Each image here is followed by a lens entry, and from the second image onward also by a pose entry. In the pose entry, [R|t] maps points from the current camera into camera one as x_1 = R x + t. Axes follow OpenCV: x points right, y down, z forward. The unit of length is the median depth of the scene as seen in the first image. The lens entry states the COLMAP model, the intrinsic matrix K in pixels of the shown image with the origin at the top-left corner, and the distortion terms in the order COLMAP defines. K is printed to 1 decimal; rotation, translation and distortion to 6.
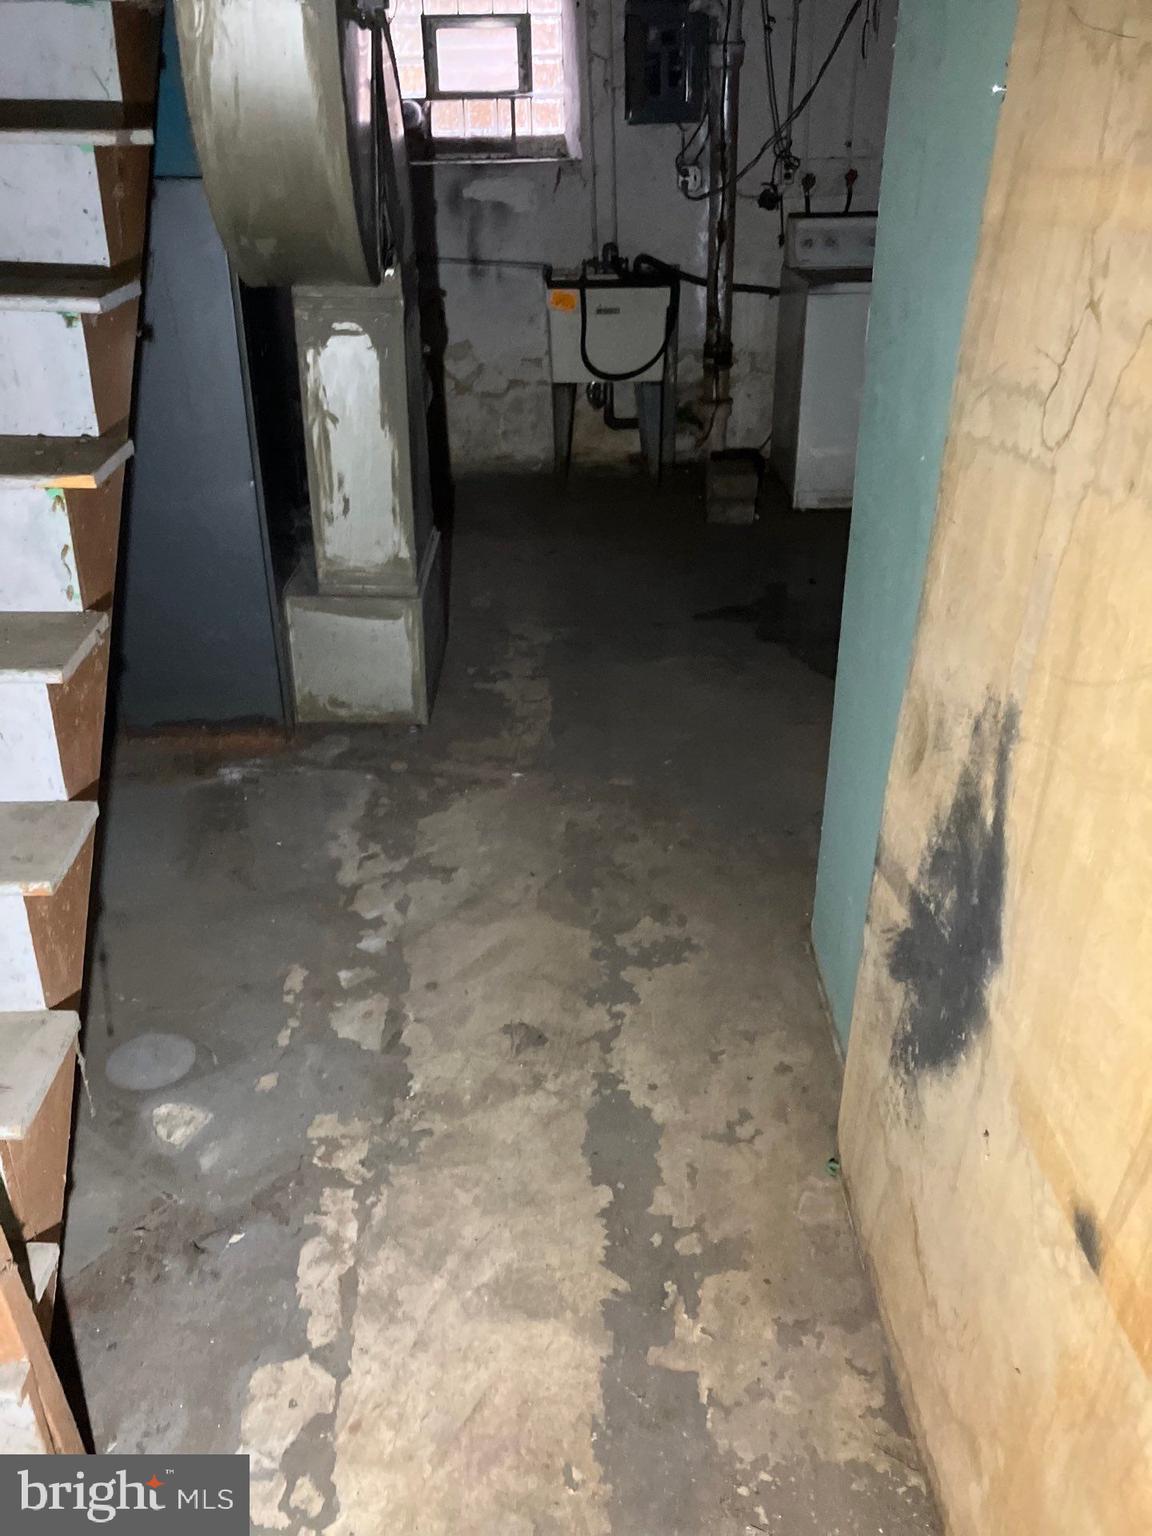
lens RADIAL K [[1258.8, 0, 576.0], [0, 1258.8, 768.0], [0, 0, 1]] dist [0.032181, -0.009875]
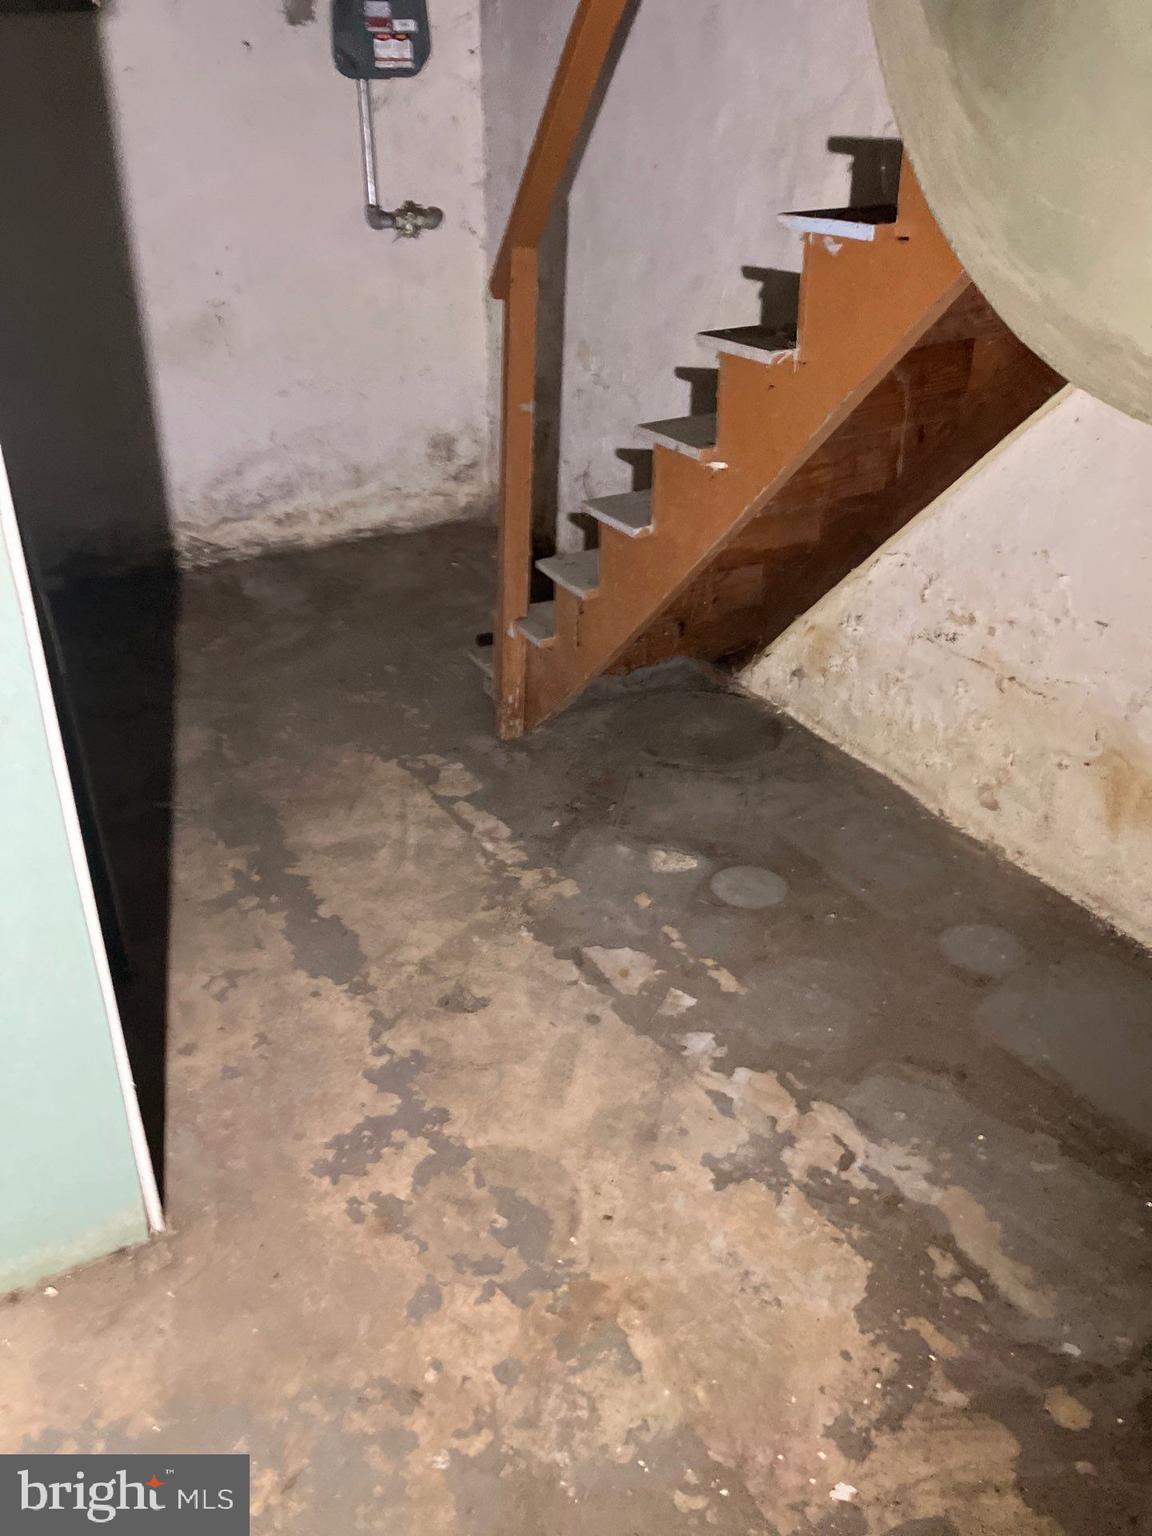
lens RADIAL K [[1258.8, 0, 576.0], [0, 1258.8, 768.0], [0, 0, 1]] dist [0.032181, -0.009875]
pose [[-0.895189, 0.194490, -0.401012, 0.235531], [-0.217797, 0.594110, 0.774337, -0.664738], [0.388846, 0.780517, -0.489482, 1.375638]]
